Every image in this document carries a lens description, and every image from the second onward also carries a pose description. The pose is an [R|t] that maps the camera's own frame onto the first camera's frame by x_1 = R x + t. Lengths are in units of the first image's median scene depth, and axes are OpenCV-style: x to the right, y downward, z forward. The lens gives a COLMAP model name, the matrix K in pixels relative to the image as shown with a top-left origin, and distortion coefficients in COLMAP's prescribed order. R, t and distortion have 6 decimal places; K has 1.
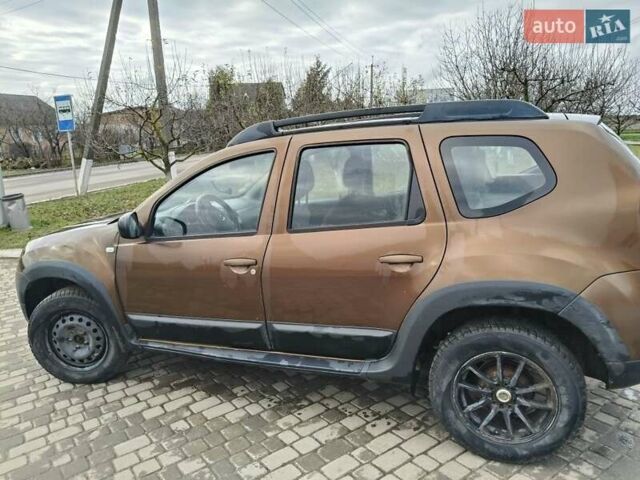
lens RADIAL K [[497.7, 0, 320.0], [0, 497.7, 240.0], [0, 0, 1]] dist [0.000243, -0.004166]
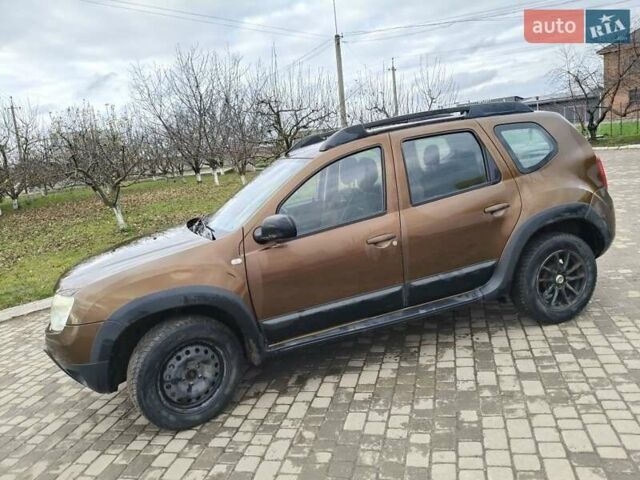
lens RADIAL K [[497.7, 0, 320.0], [0, 497.7, 240.0], [0, 0, 1]] dist [0.000243, -0.004166]
pose [[0.769810, -0.172297, 0.614578, -1.018334], [0.218913, 0.975744, -0.000657, 0.017031], [-0.599558, 0.135045, 0.788856, 0.149458]]
